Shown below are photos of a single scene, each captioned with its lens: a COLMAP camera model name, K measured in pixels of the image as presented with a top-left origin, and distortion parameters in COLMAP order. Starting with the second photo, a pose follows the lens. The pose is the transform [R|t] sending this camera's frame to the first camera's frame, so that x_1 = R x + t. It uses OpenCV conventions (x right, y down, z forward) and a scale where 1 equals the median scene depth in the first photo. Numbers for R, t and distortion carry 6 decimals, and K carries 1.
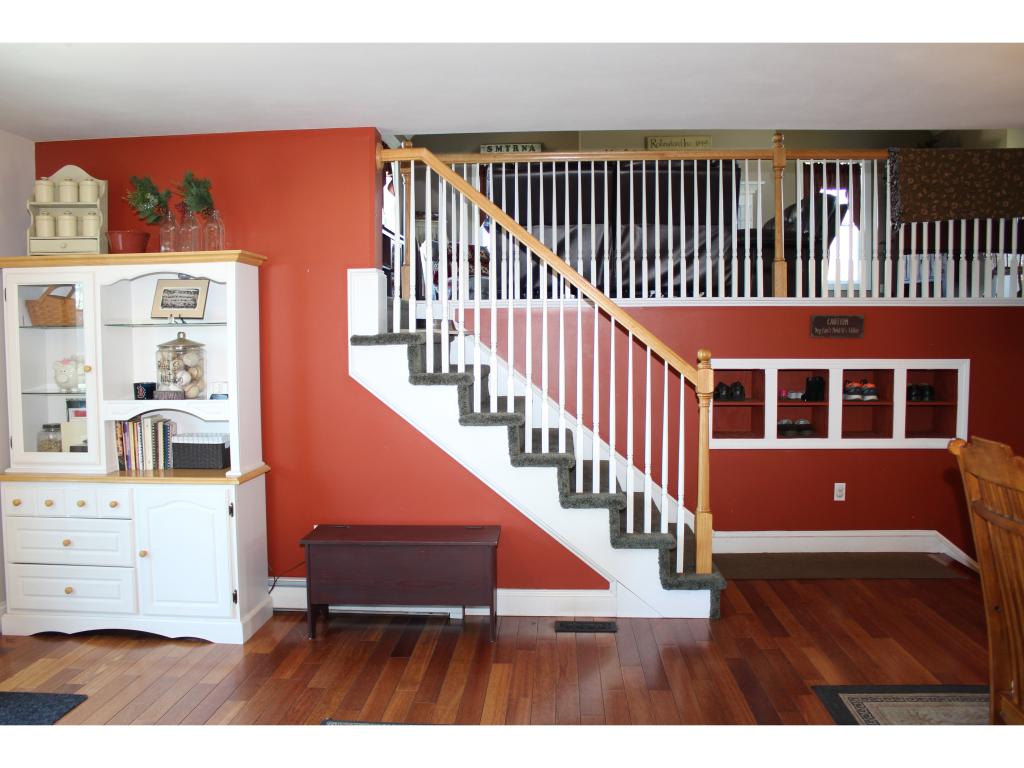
lens RADIAL K [[853.8, 0, 507.0], [0, 853.8, 387.8], [0, 0, 1]] dist [-0.068401, 0.023320]
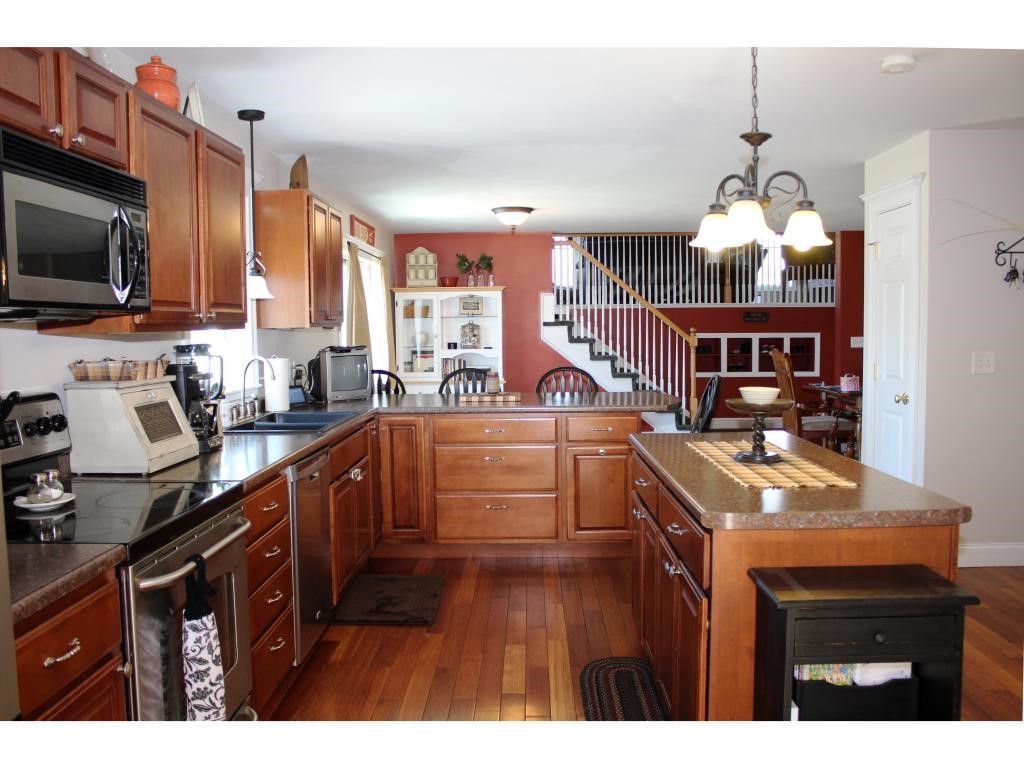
lens RADIAL K [[853.8, 0, 515.2], [0, 853.8, 381.6], [0, 0, 1]] dist [-0.068401, 0.023320]
pose [[0.998832, -0.006212, 0.047921, -0.346112], [0.005966, 0.999968, 0.005284, 0.082460], [-0.047953, -0.004992, 0.998837, -1.221806]]
